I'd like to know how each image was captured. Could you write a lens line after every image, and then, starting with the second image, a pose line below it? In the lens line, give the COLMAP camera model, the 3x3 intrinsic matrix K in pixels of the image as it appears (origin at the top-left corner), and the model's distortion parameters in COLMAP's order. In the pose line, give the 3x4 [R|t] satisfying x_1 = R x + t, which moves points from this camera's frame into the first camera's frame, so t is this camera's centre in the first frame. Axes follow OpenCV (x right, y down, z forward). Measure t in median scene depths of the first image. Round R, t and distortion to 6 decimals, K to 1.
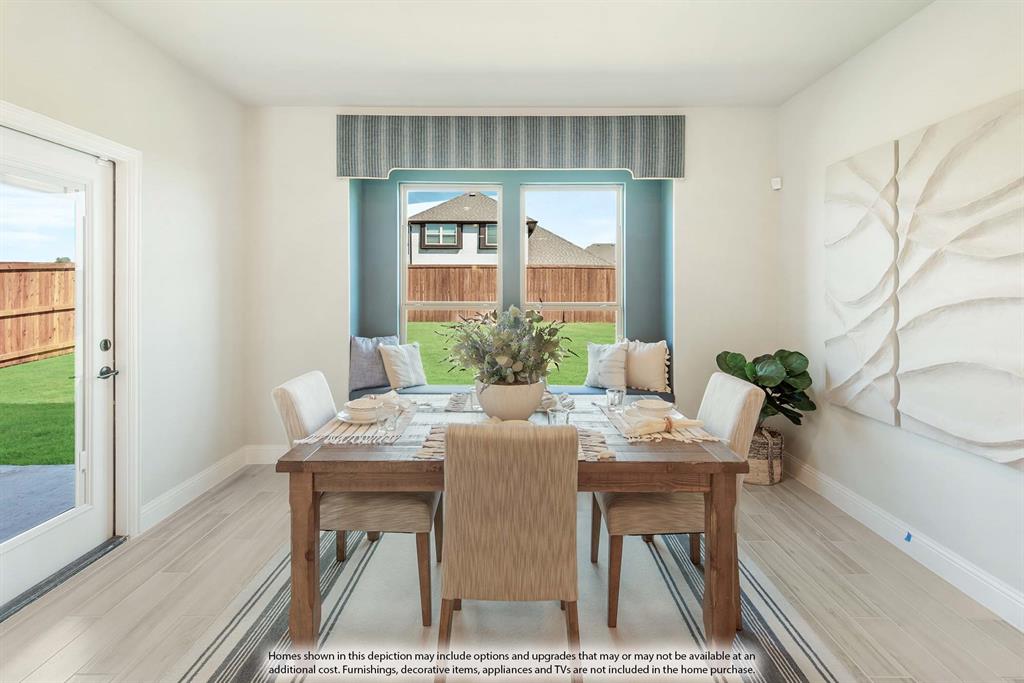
lens RADIAL K [[481.8, 0, 517.2], [0, 481.8, 290.6], [0, 0, 1]] dist [0.018753, 0.000267]
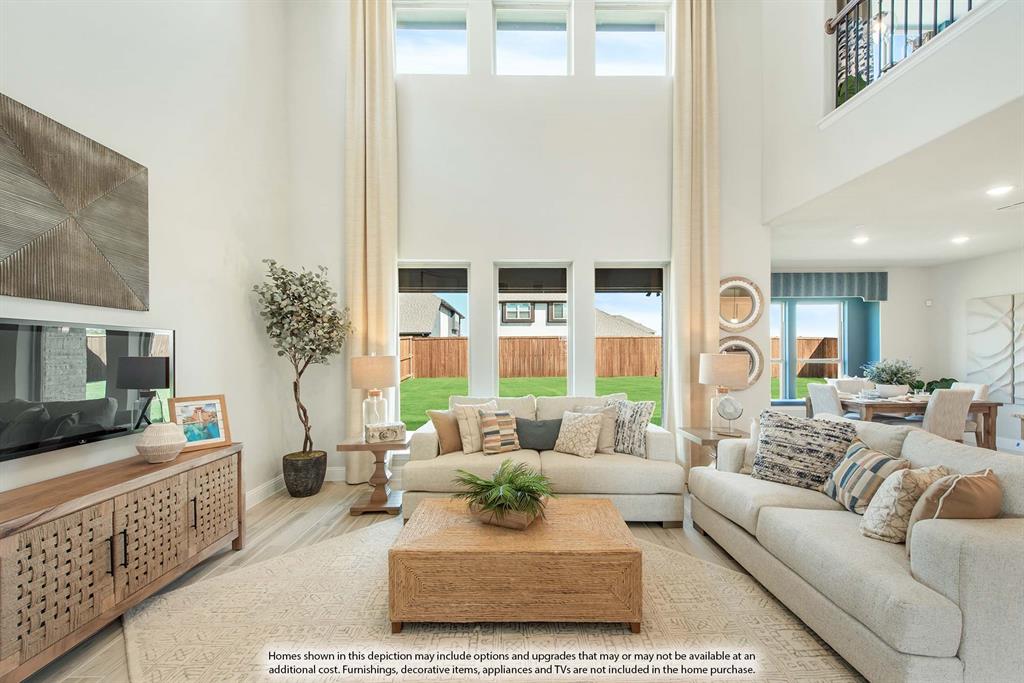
lens RADIAL K [[416.2, 0, 524.0], [0, 416.2, 357.8], [0, 0, 1]] dist [0.009165, -0.001359]
pose [[0.999690, -0.007987, 0.023570, -1.327722], [0.007809, 0.999940, 0.007632, -0.005270], [-0.023629, -0.007446, 0.999693, -0.836899]]
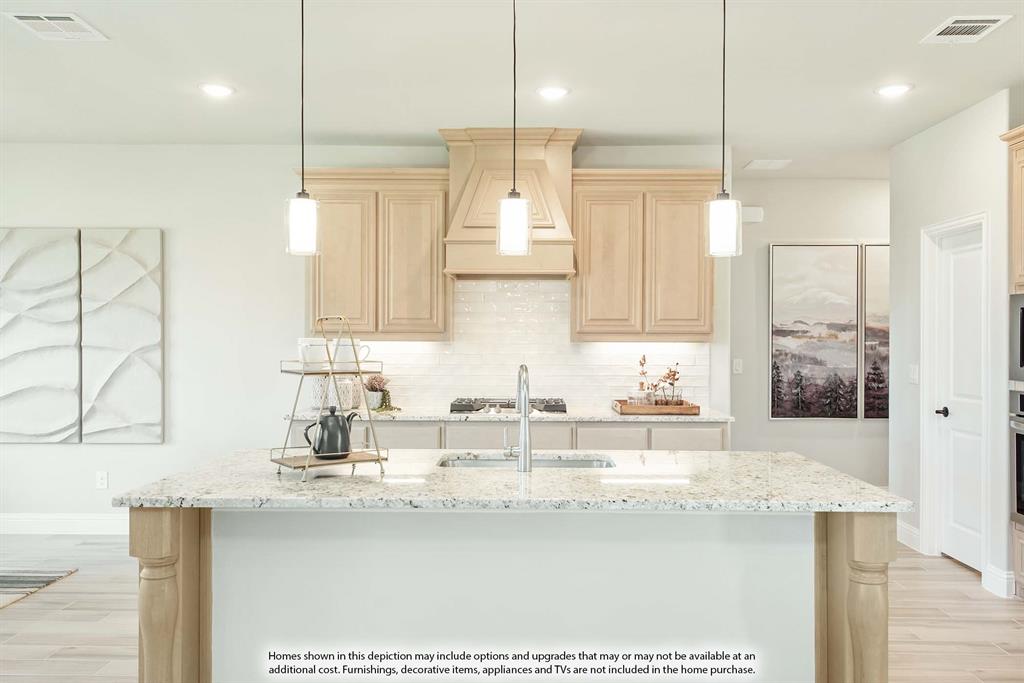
lens RADIAL K [[800.5, 0, 511.5], [0, 800.5, 341.5], [0, 0, 1]] dist [0.023600, -0.017697]
pose [[0.023345, -0.006204, 0.999708, -0.976990], [-0.001109, 0.999980, 0.006232, -0.010297], [-0.999727, -0.001254, 0.023338, -0.355169]]
